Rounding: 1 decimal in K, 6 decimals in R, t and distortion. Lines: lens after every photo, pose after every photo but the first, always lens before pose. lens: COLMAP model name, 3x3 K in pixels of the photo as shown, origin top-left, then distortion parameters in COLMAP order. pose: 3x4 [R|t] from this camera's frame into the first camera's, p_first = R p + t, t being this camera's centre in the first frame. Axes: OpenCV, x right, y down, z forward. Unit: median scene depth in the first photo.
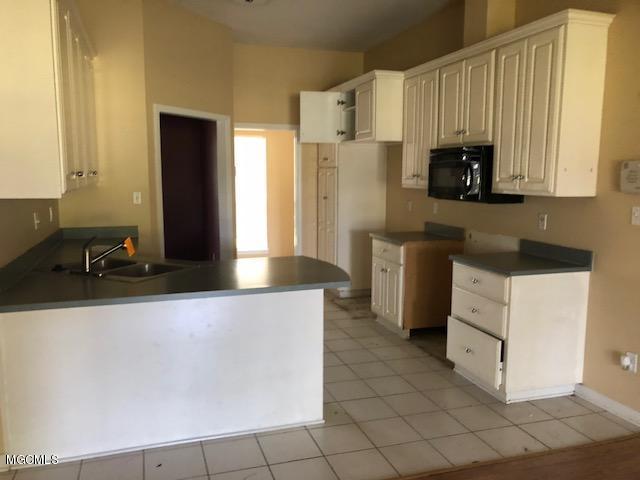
lens RADIAL K [[521.4, 0, 315.6], [0, 521.4, 249.7], [0, 0, 1]] dist [0.009278, -0.009735]
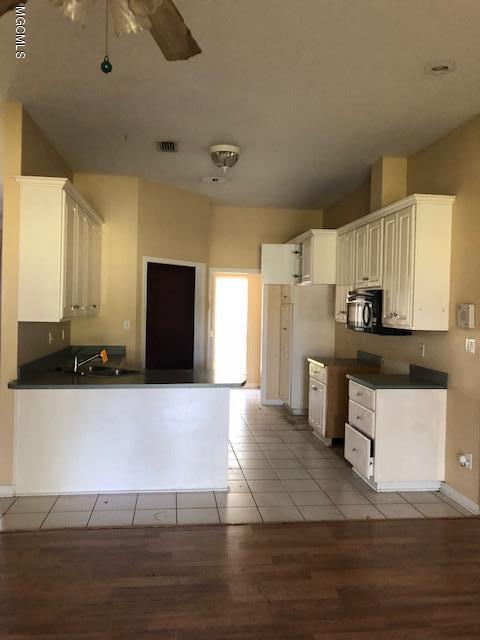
lens RADIAL K [[521.4, 0, 240.0], [0, 521.4, 320.0], [0, 0, 1]] dist [0.009278, -0.009735]
pose [[0.982337, 0.020306, -0.186014, 0.207234], [-0.042695, 0.992195, -0.117157, 0.034482], [0.182183, 0.123030, 0.975537, -0.270248]]
